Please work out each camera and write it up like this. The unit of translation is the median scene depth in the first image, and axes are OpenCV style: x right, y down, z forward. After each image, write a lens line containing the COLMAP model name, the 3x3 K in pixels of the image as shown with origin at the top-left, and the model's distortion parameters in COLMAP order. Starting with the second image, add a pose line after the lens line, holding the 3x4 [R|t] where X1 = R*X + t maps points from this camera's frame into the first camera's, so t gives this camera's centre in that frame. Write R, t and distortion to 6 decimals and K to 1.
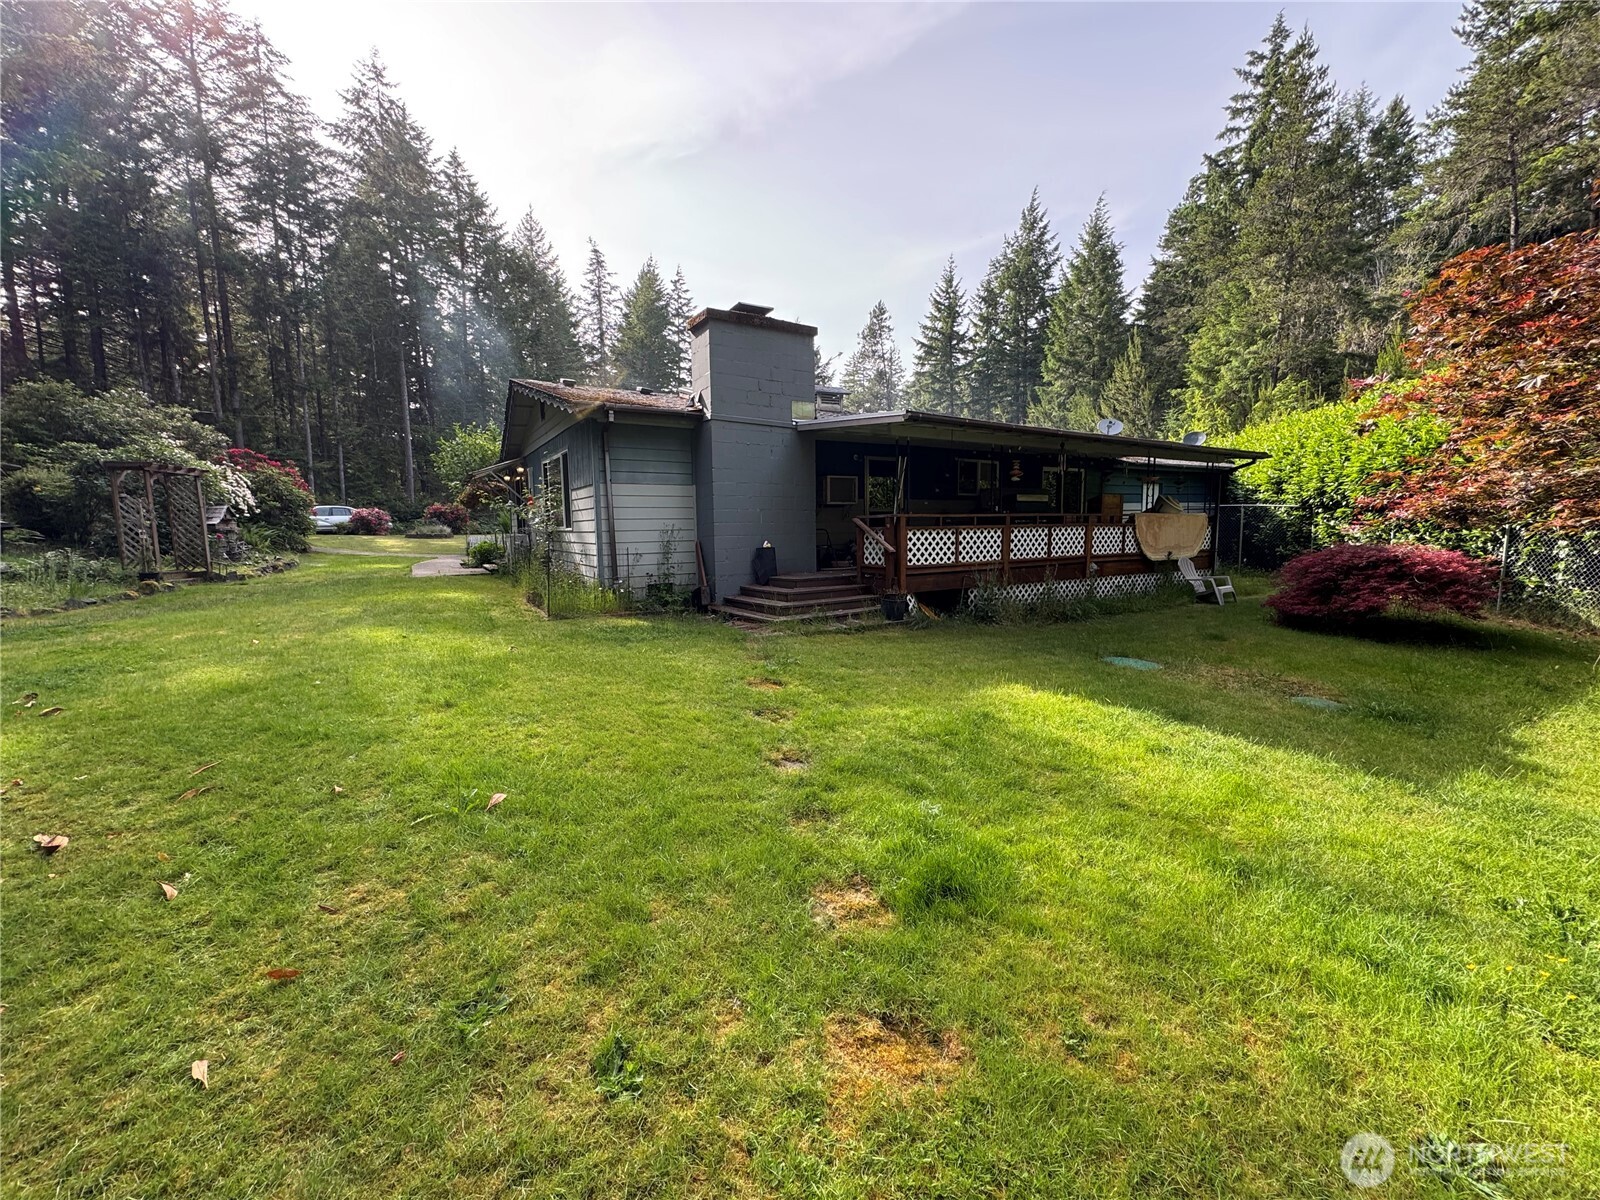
lens RADIAL K [[638.7, 0, 800.0], [0, 638.7, 600.0], [0, 0, 1]] dist [-0.000715, 0.003566]
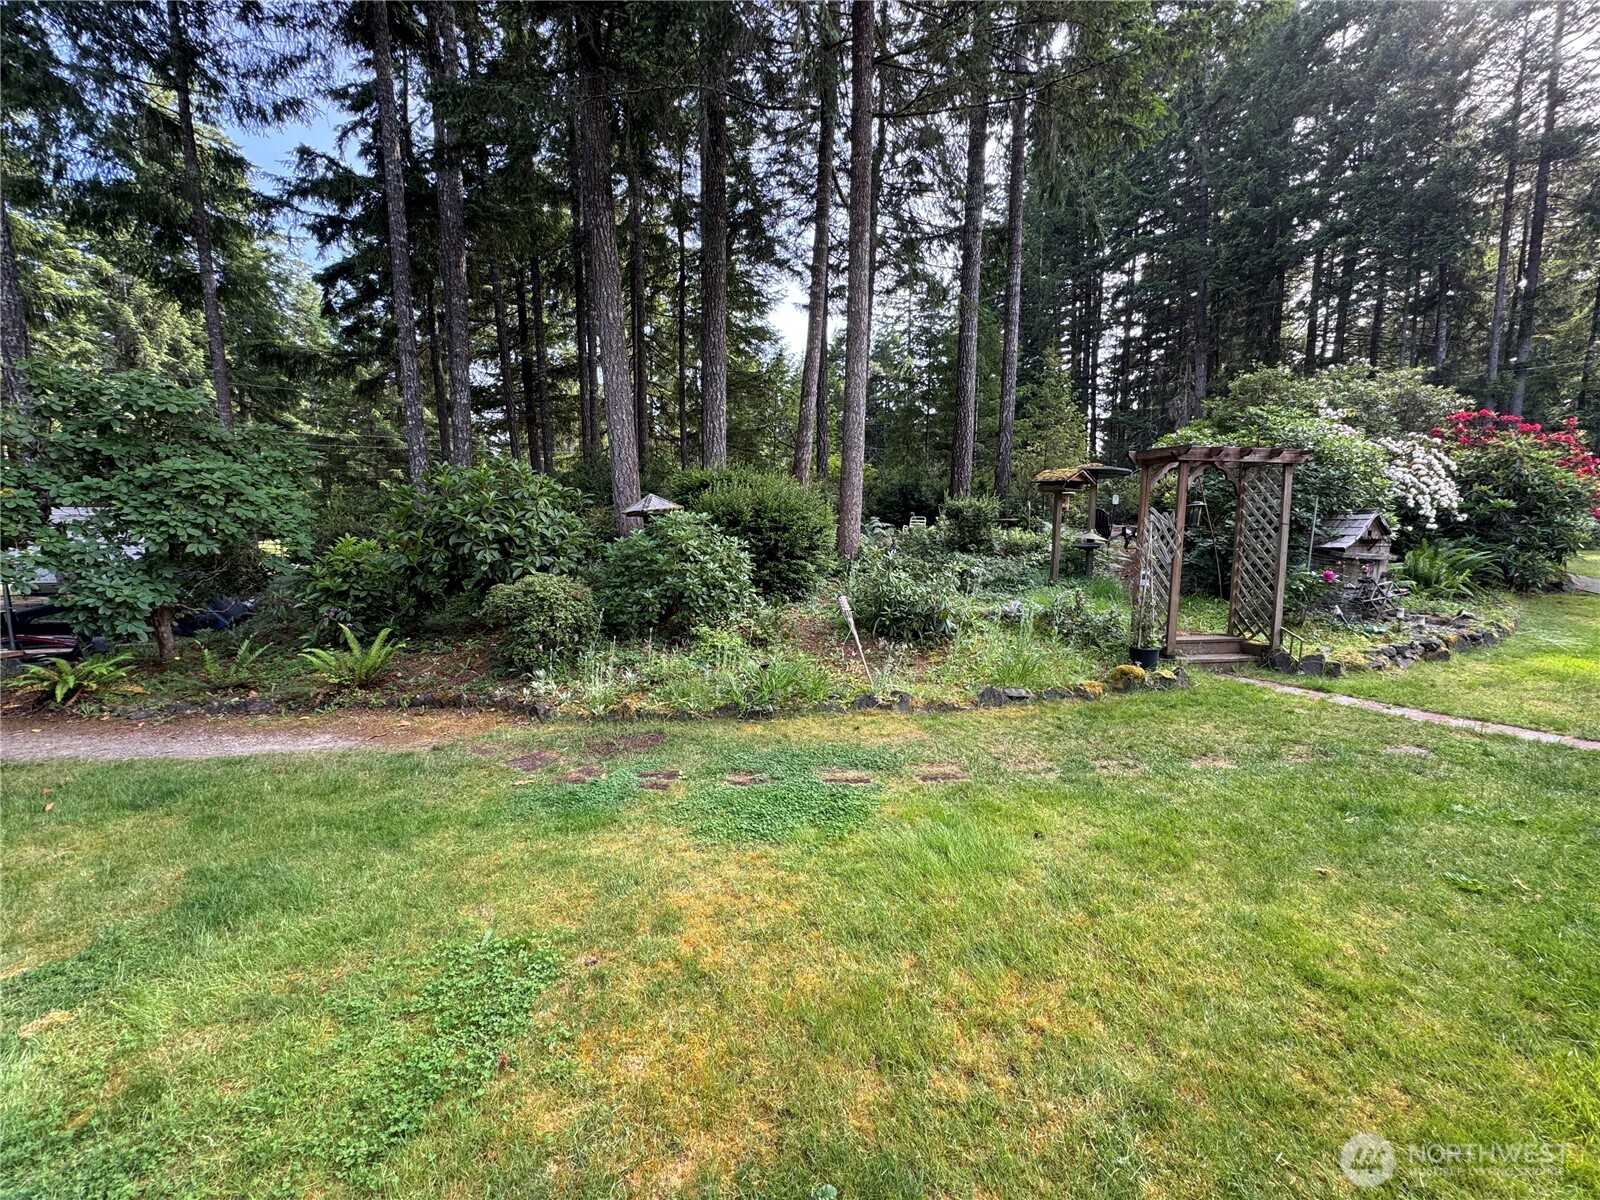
lens RADIAL K [[638.7, 0, 800.0], [0, 638.7, 600.0], [0, 0, 1]] dist [-0.000715, 0.003566]
pose [[0.015416, 0.129583, -0.991449, -0.278448], [-0.114717, 0.985248, 0.126989, -0.069296], [0.993279, 0.111779, 0.030054, 0.396576]]
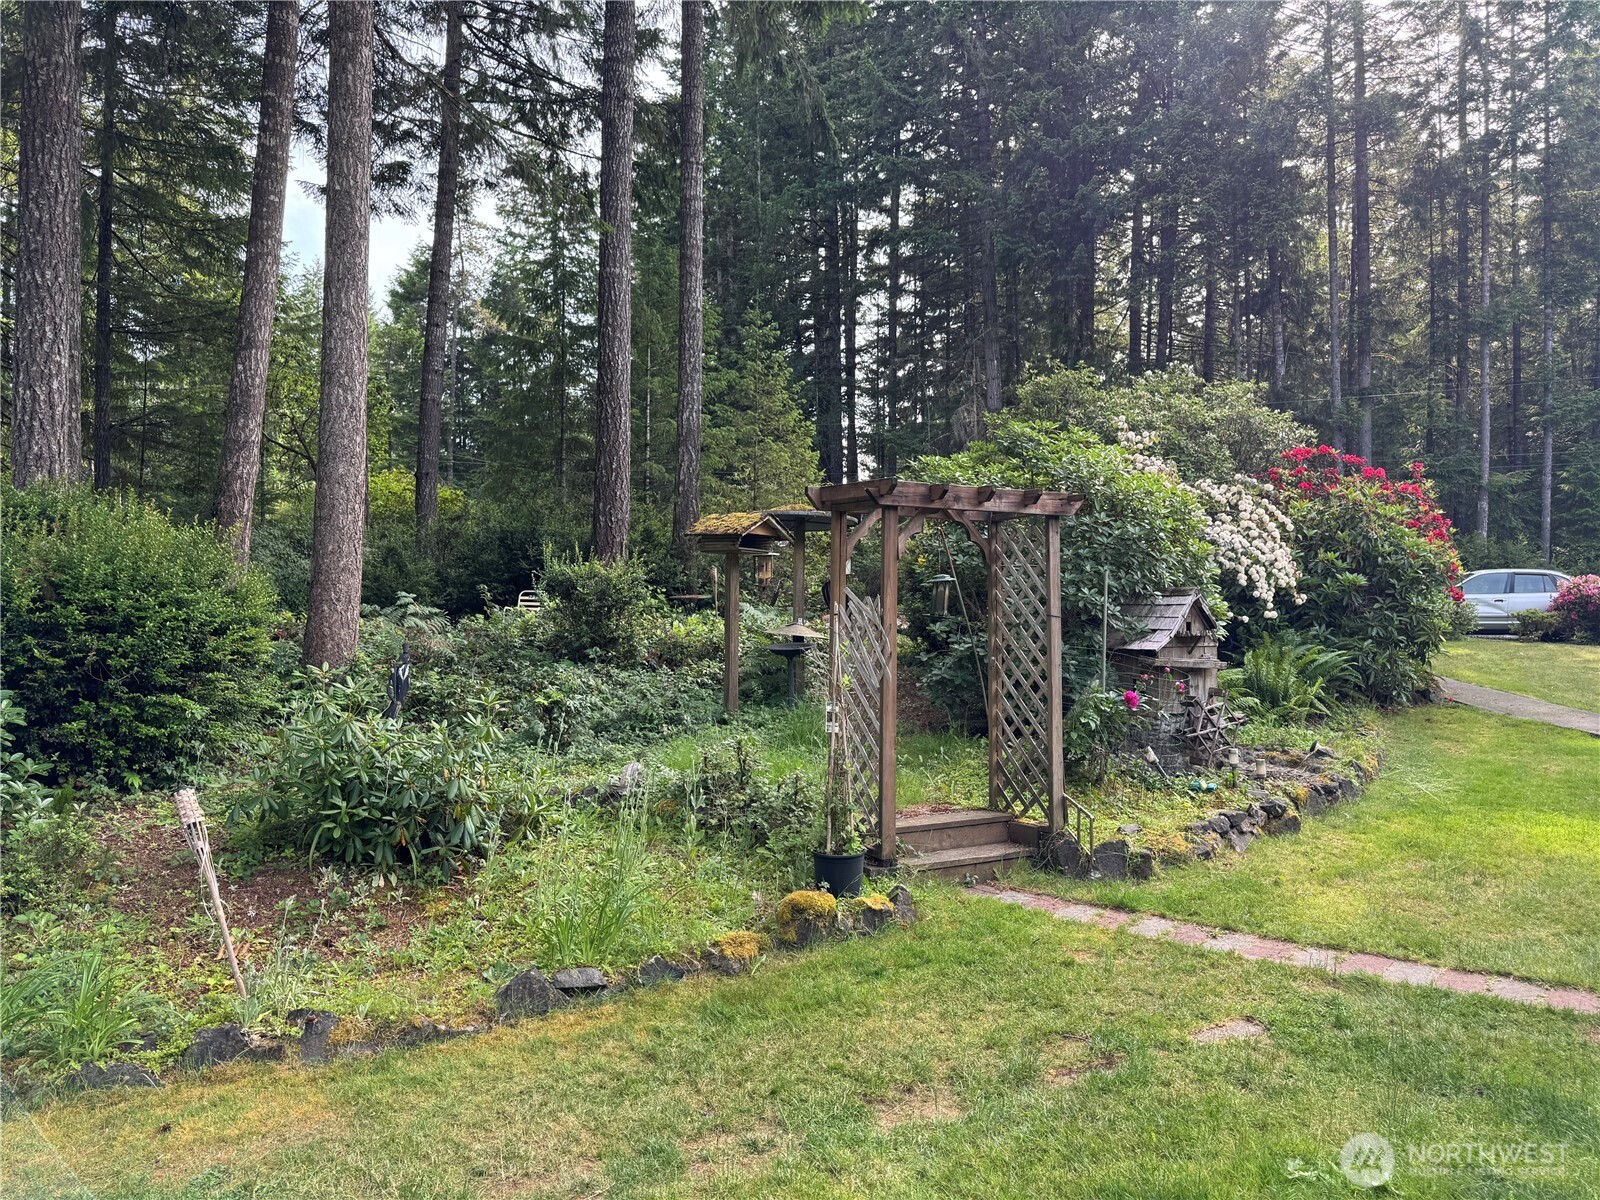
lens RADIAL K [[1123.6, 0, 800.0], [0, 1123.6, 600.0], [0, 0, 1]] dist [0.111653, -0.132203]
pose [[0.369446, 0.013751, -0.929151, -0.317006], [-0.112142, 0.993243, -0.029890, -0.081001], [0.922461, 0.115240, 0.368491, 0.453079]]
